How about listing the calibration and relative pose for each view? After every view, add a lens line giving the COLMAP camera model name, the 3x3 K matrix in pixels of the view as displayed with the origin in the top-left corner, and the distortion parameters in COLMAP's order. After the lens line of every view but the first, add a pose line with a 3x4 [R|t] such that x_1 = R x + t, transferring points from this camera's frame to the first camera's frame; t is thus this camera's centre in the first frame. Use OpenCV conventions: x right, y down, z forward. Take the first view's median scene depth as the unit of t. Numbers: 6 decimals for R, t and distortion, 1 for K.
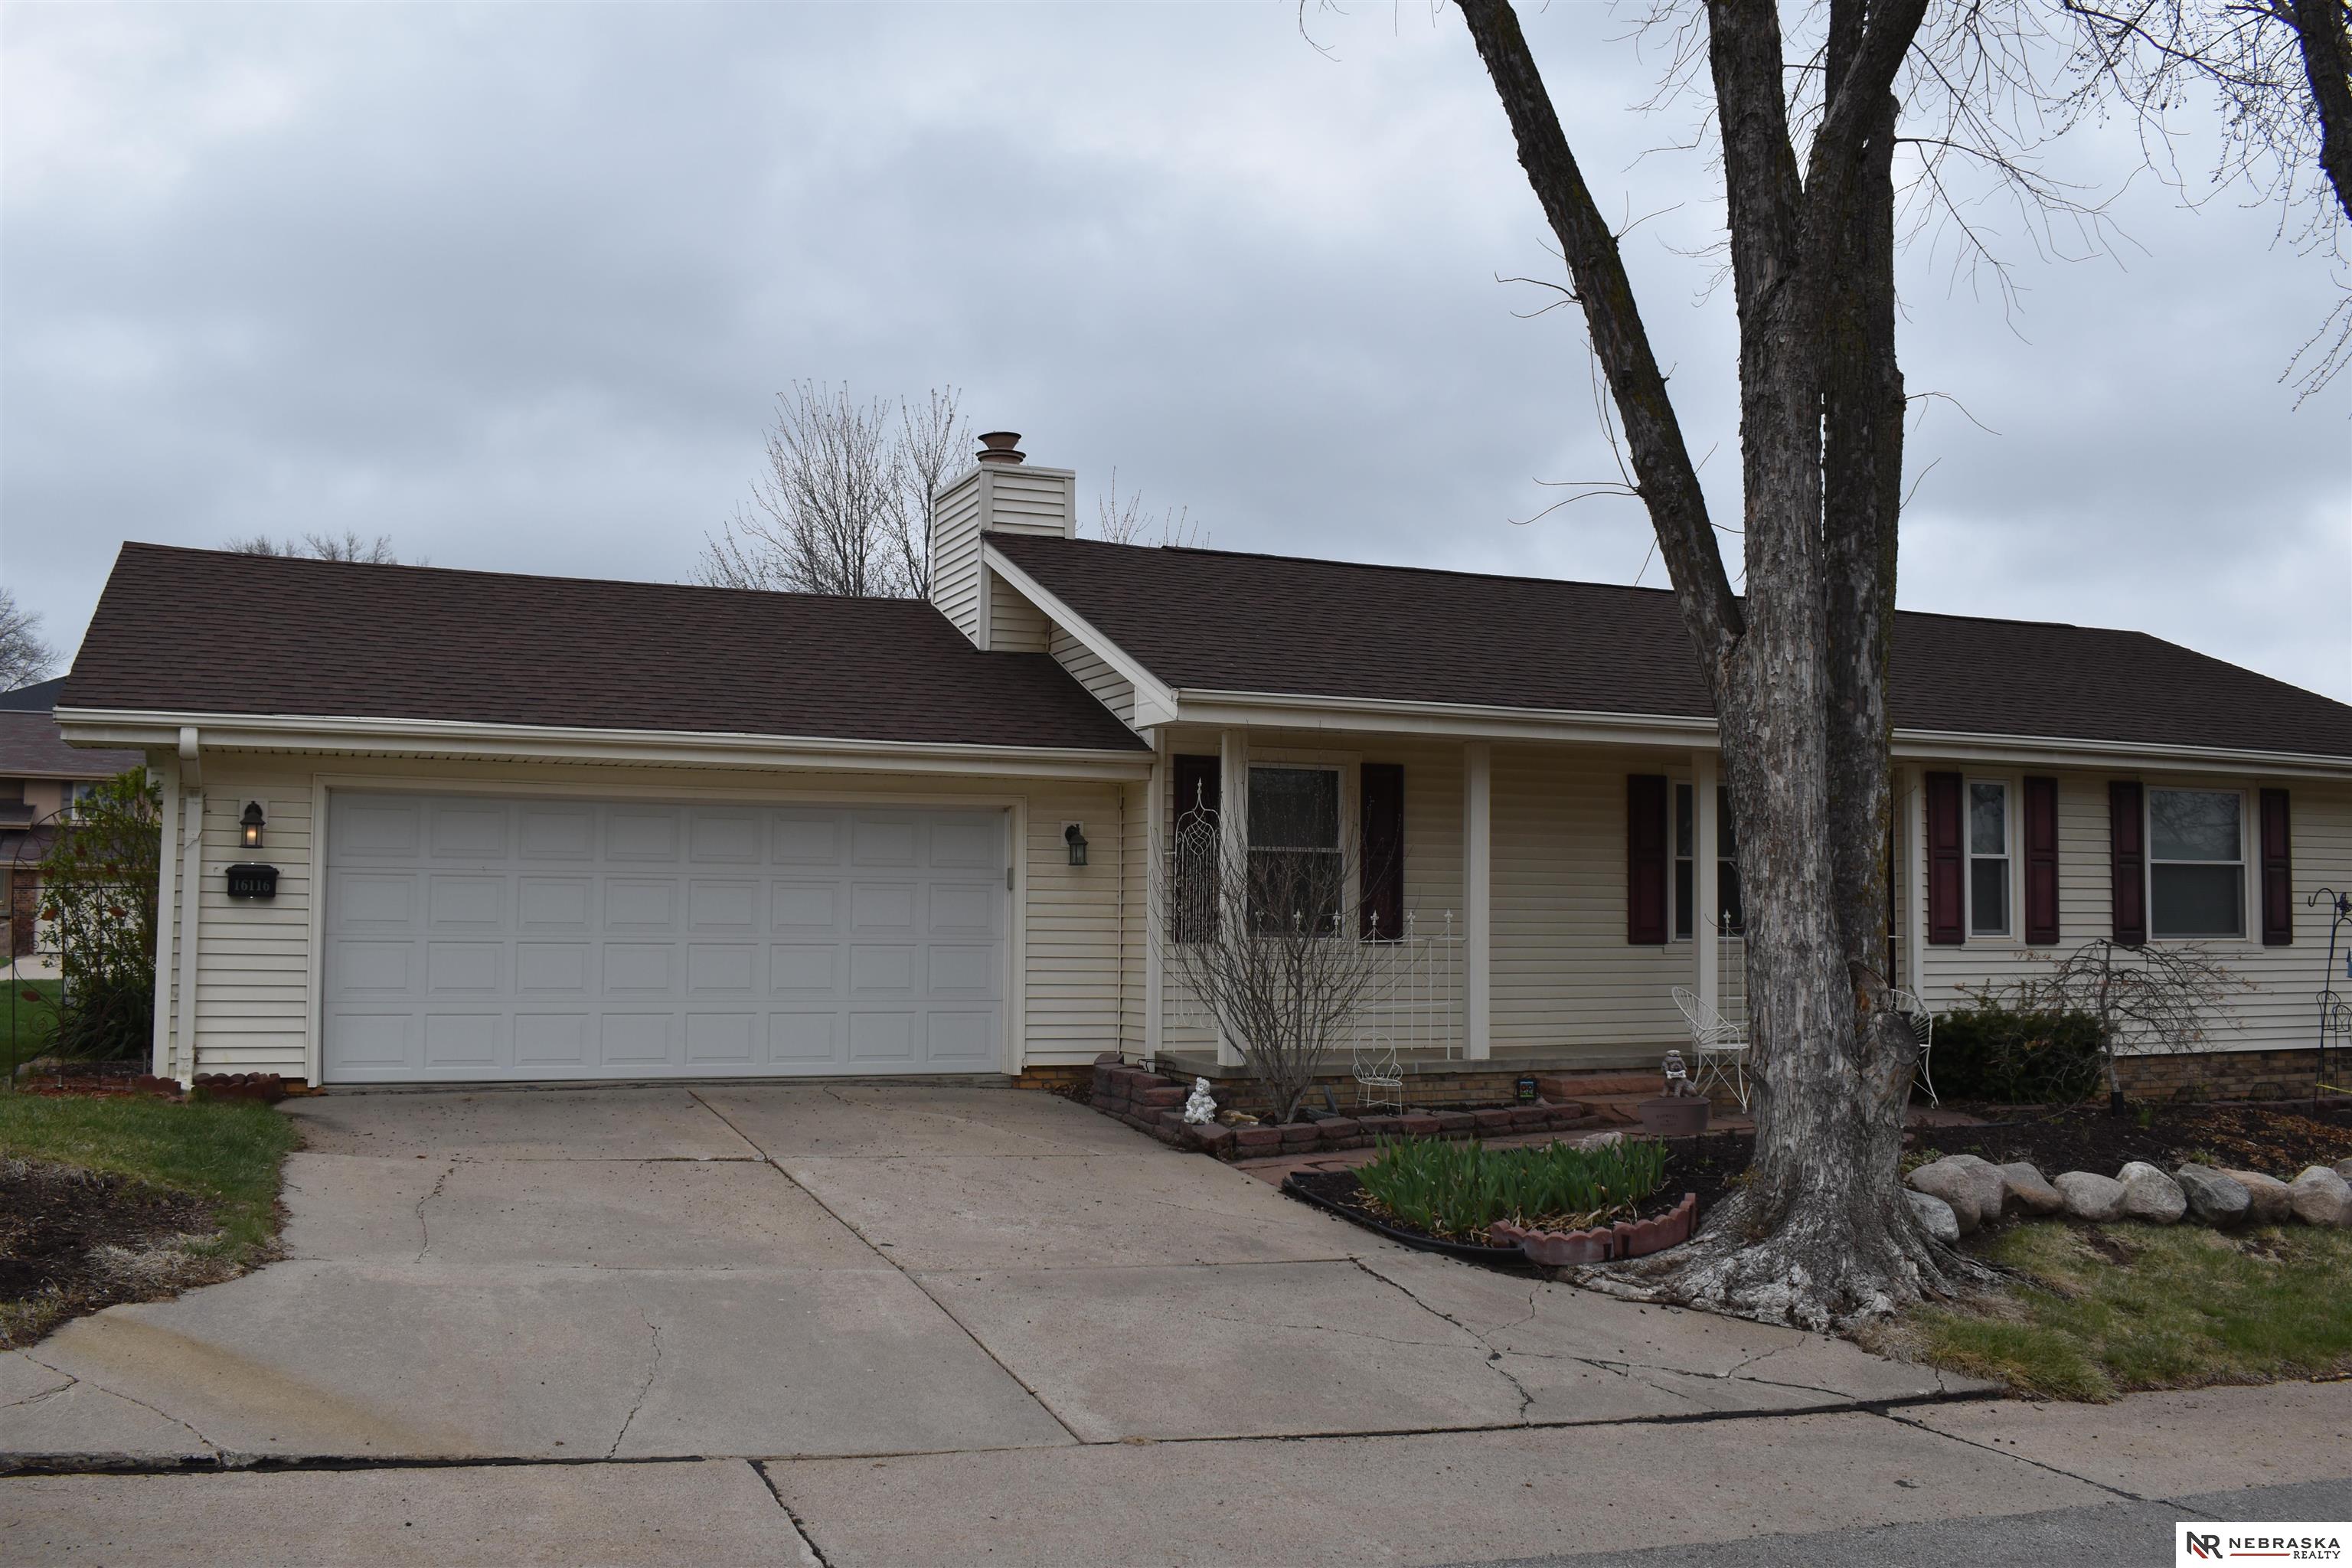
lens RADIAL K [[2074.6, 0, 1169.2], [0, 2074.6, 788.6], [0, 0, 1]] dist [-0.080900, -0.000998]
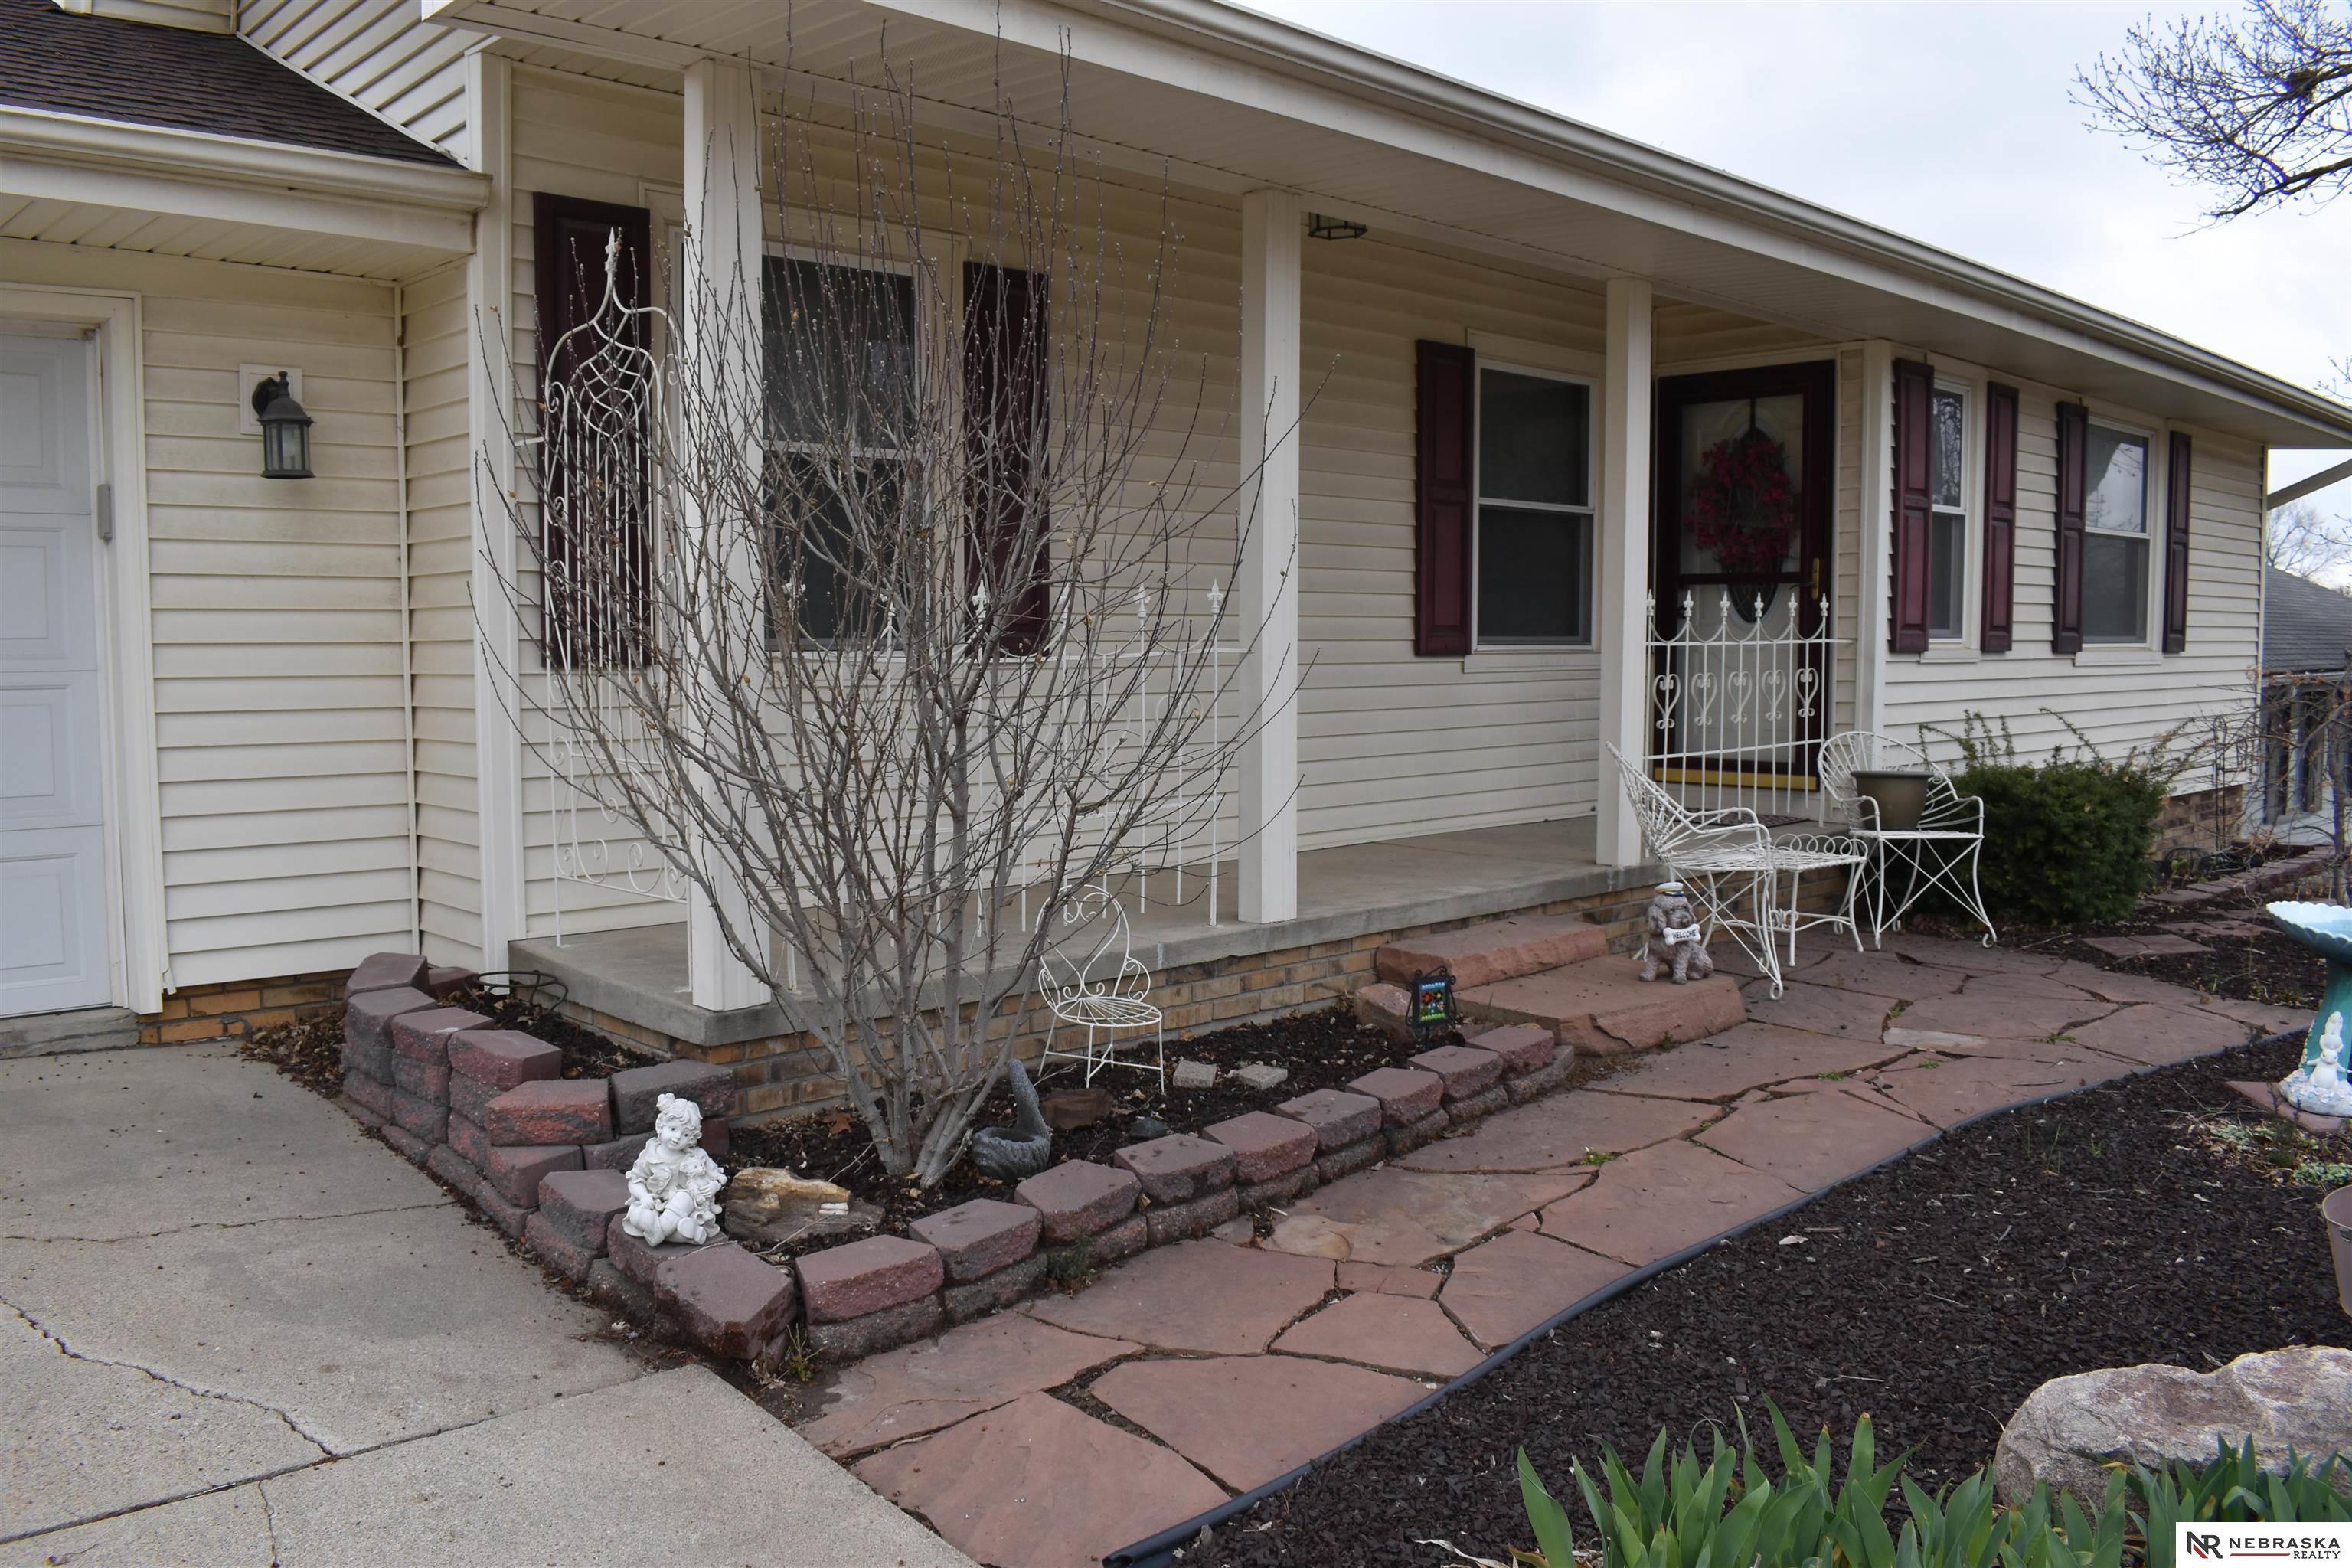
lens RADIAL K [[1828.8, 0, 1161.9], [0, 1828.8, 789.3], [0, 0, 1]] dist [-0.091634, 0.009325]
pose [[0.938719, -0.038427, 0.342536, -0.007253], [-0.013201, 0.989029, 0.147129, 0.047981], [-0.344431, -0.142634, 0.927913, 0.684093]]
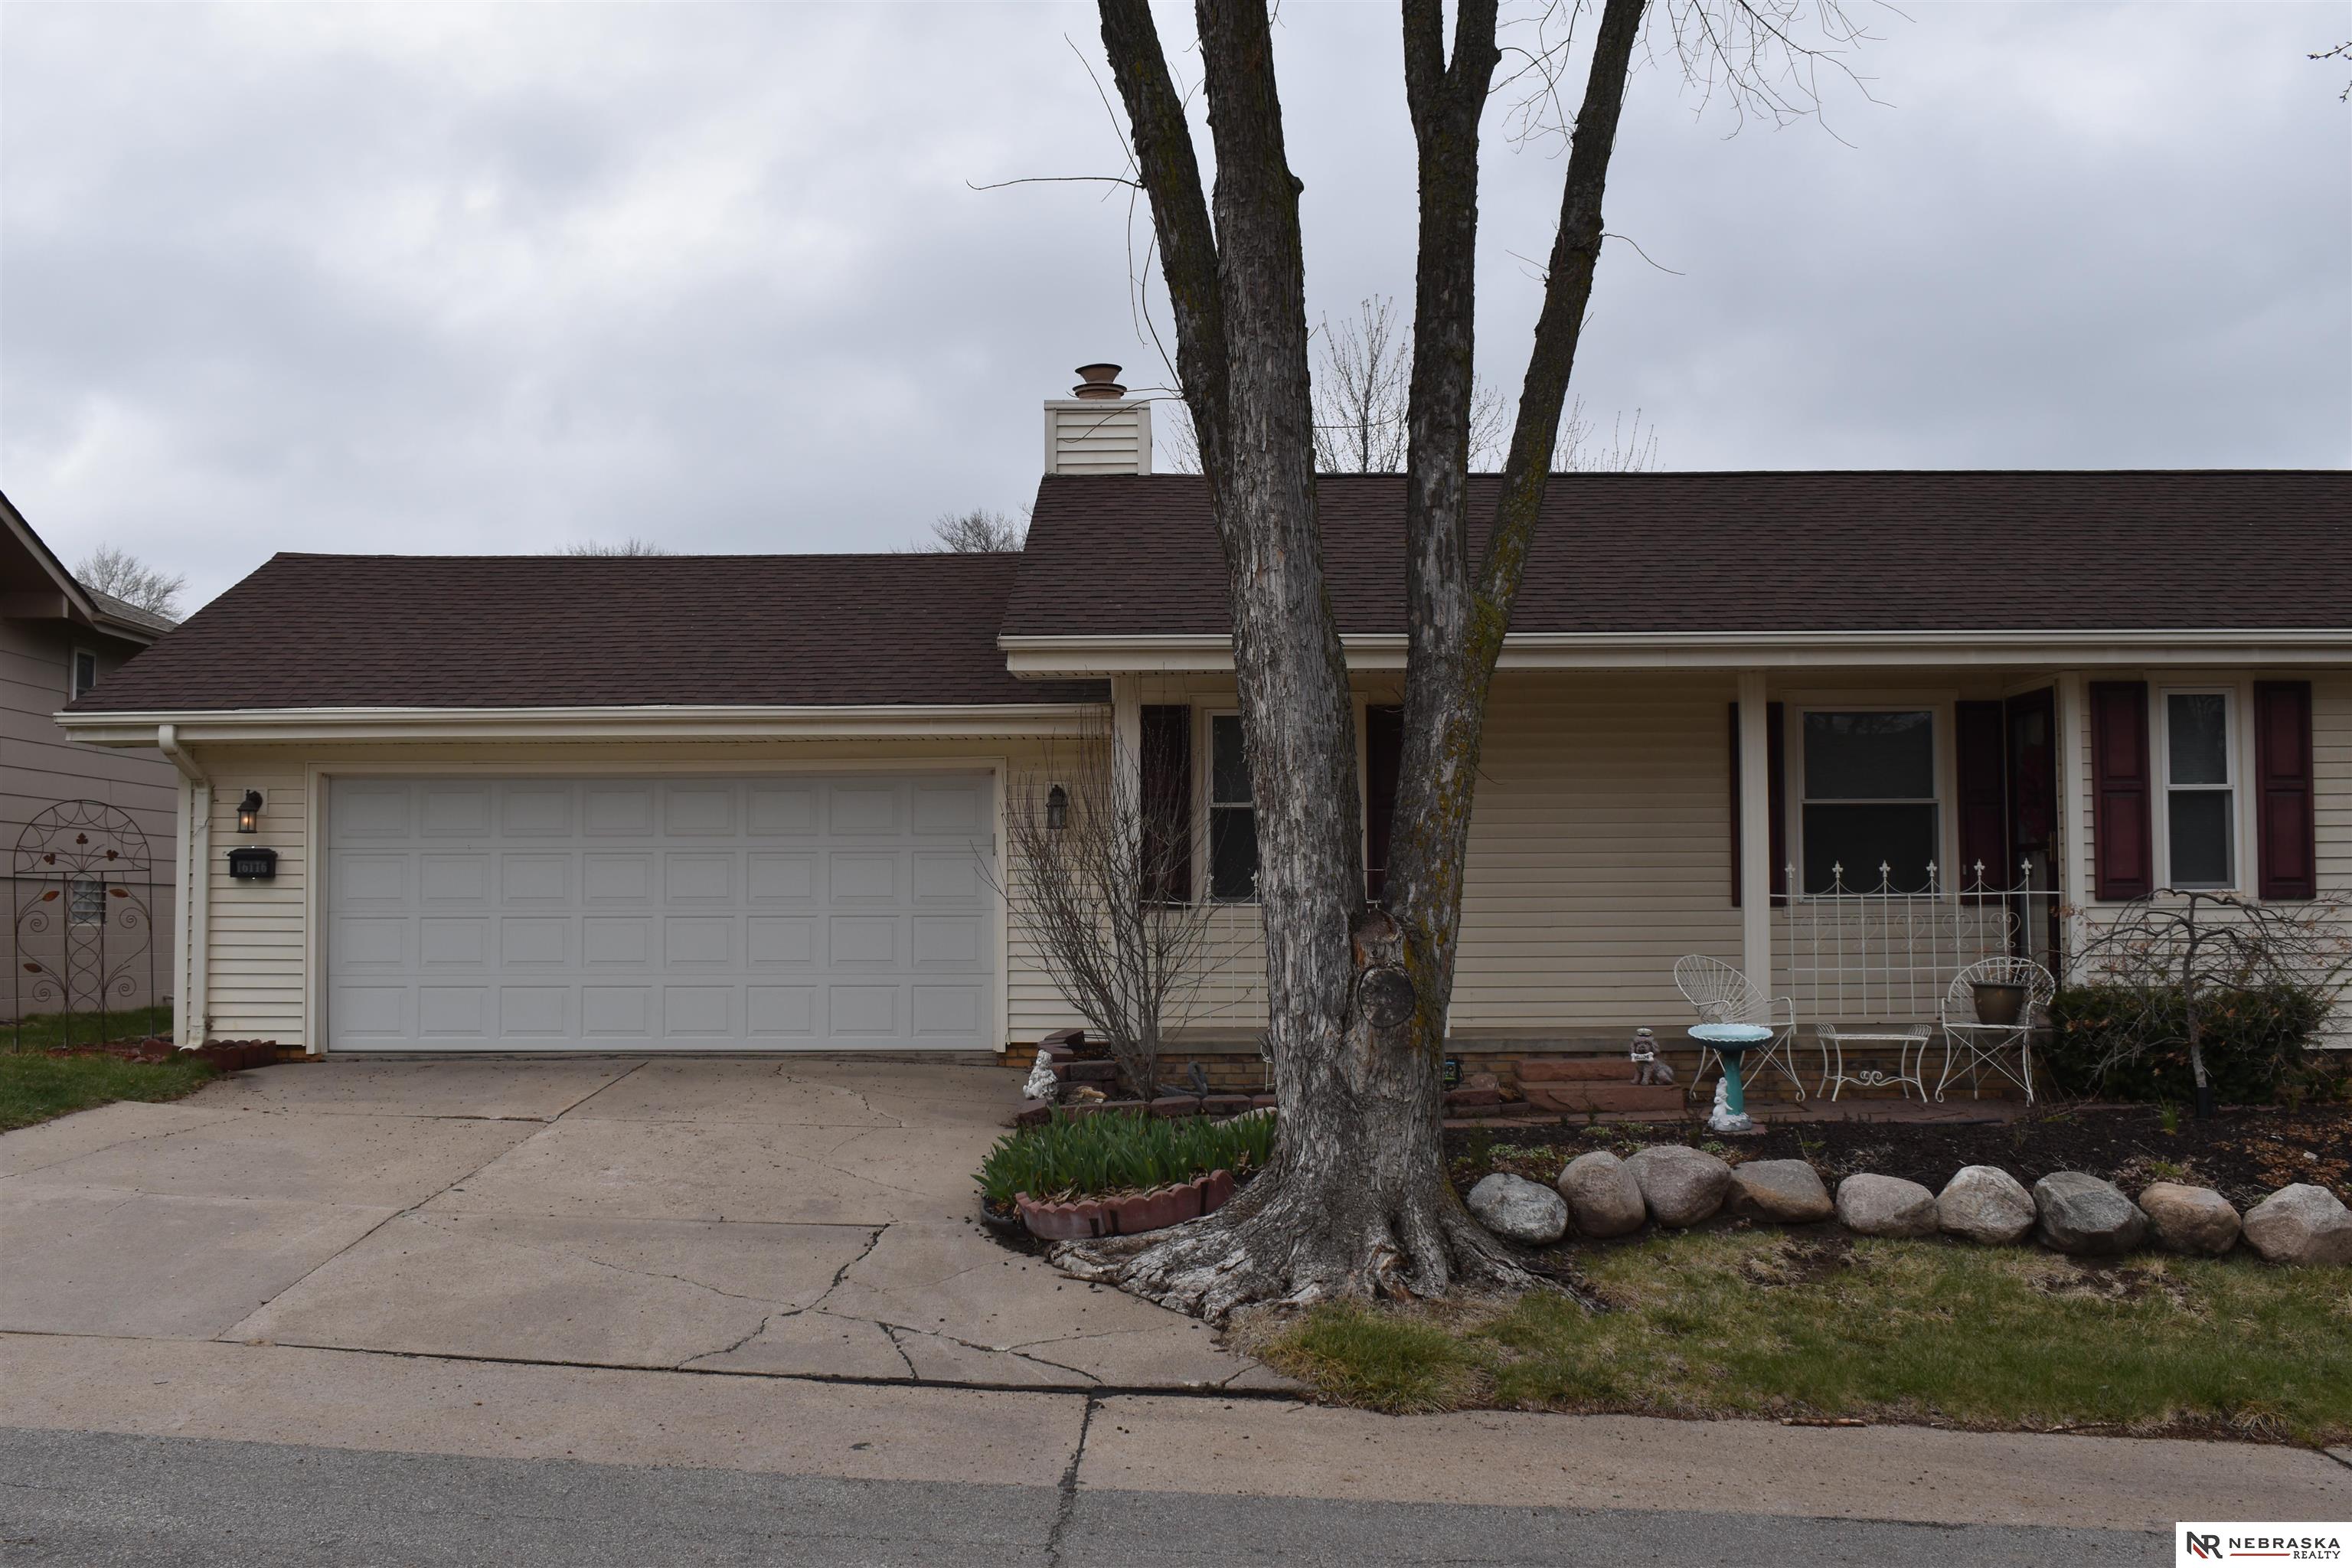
lens RADIAL K [[2438.4, 0, 1167.6], [0, 2438.4, 790.5], [0, 0, 1]] dist [-0.064046, 0.000000]
pose [[0.917714, -0.033256, -0.395847, 0.482074], [0.038188, 0.999260, 0.004584, 0.018283], [0.395402, -0.019323, 0.918305, 0.011591]]
